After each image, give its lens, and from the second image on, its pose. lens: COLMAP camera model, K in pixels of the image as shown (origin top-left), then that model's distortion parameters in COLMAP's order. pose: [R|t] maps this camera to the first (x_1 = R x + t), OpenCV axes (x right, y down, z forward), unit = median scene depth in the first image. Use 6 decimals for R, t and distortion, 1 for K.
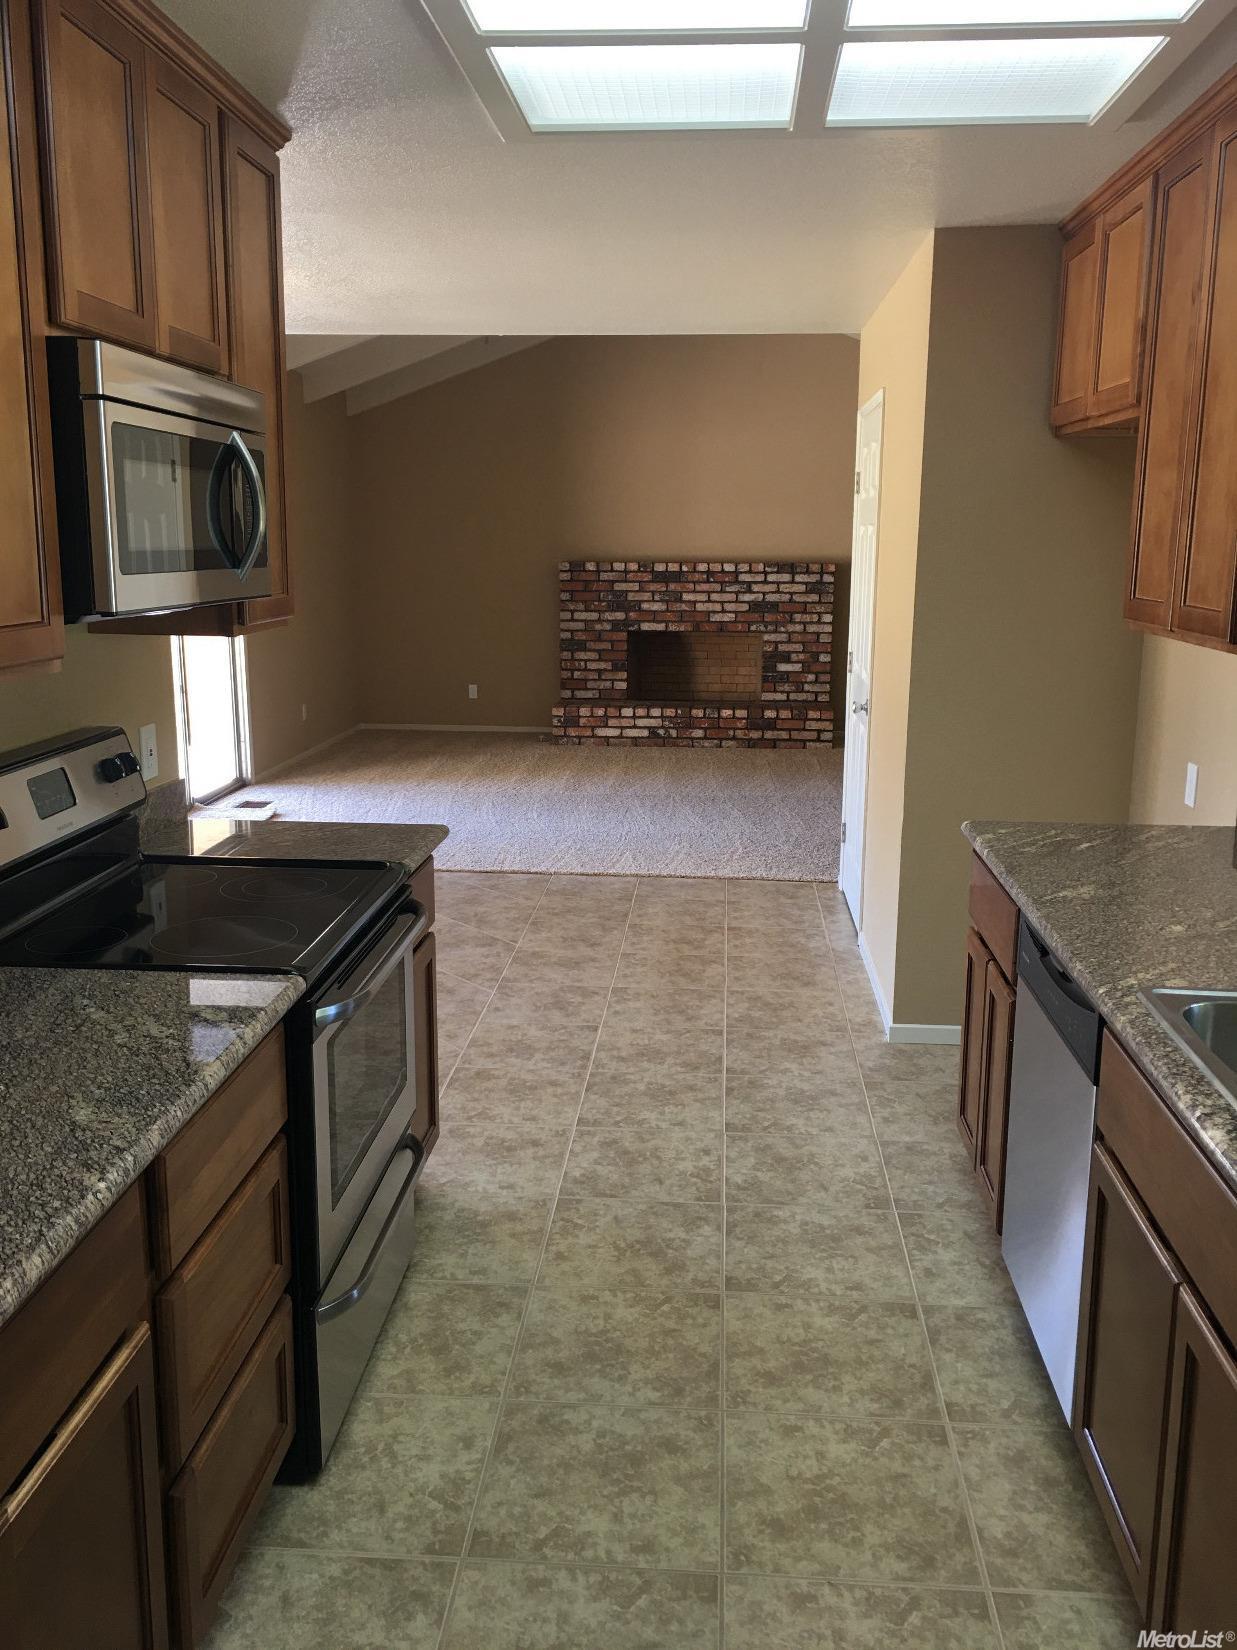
lens RADIAL K [[1415.4, 0, 617.1], [0, 1415.4, 828.7], [0, 0, 1]] dist [0.046116, -0.037535]
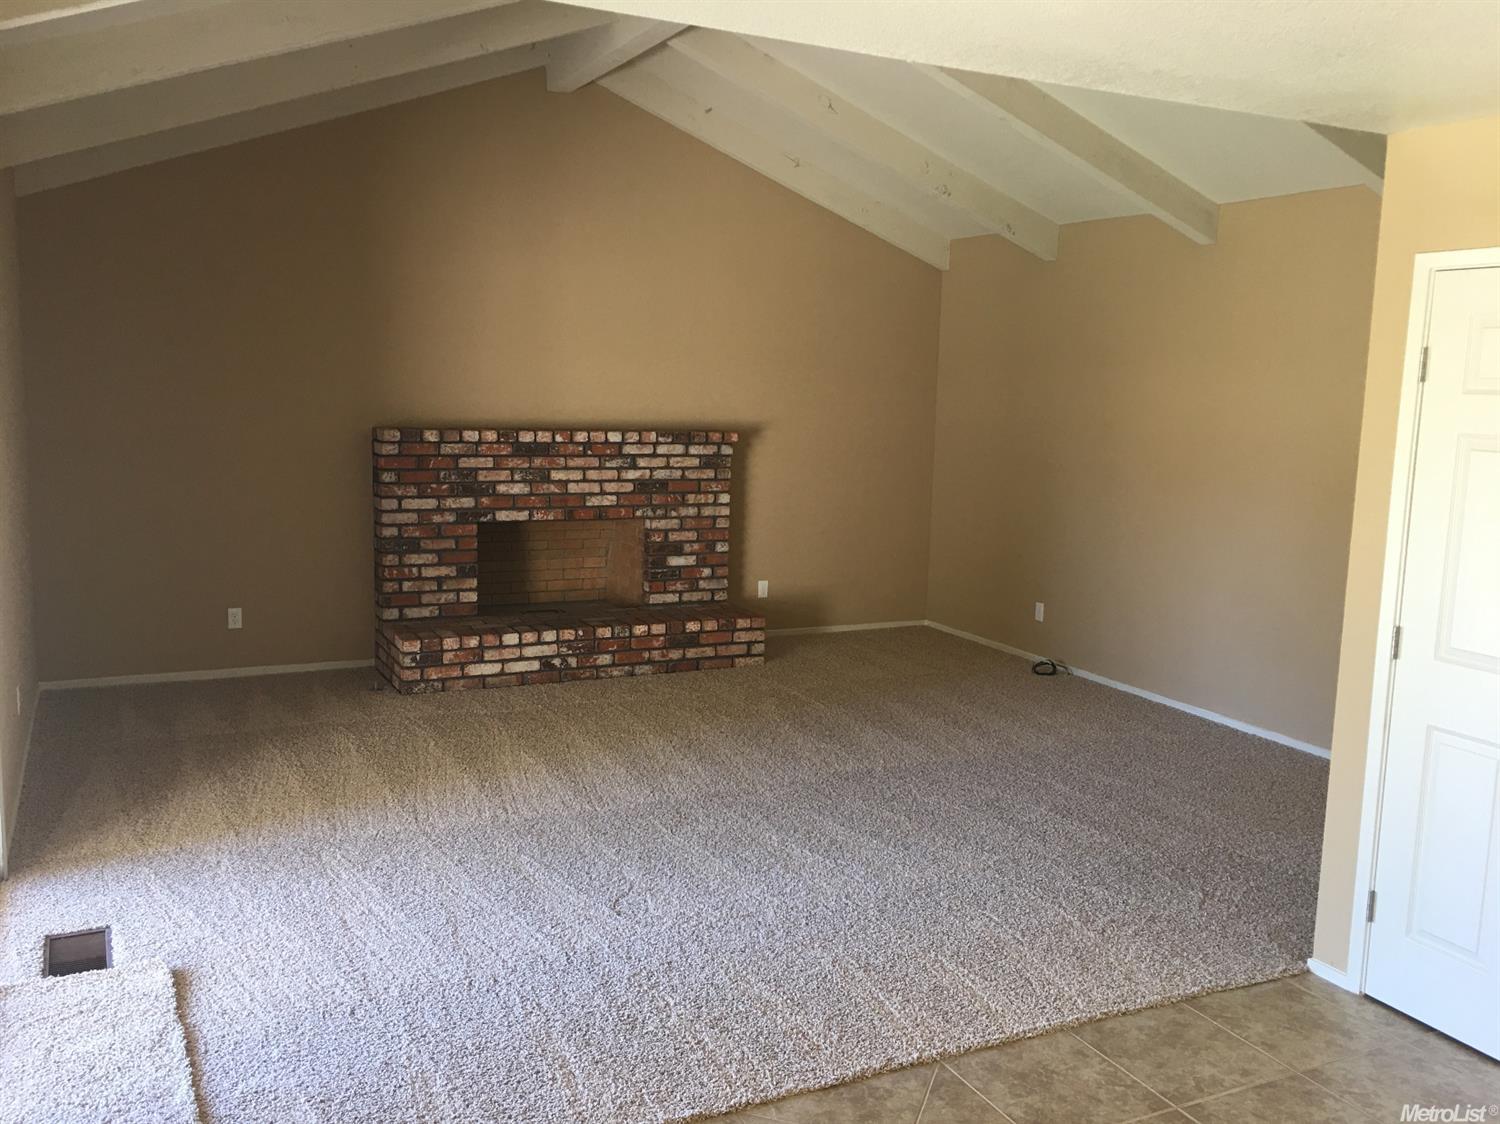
lens RADIAL K [[1286.7, 0, 750.9], [0, 1286.7, 552.4], [0, 0, 1]] dist [0.046116, -0.037535]
pose [[0.862777, -0.050994, 0.503006, -0.207505], [0.080484, 0.996066, -0.037069, -0.089511], [-0.499138, 0.072466, 0.863487, 0.363521]]
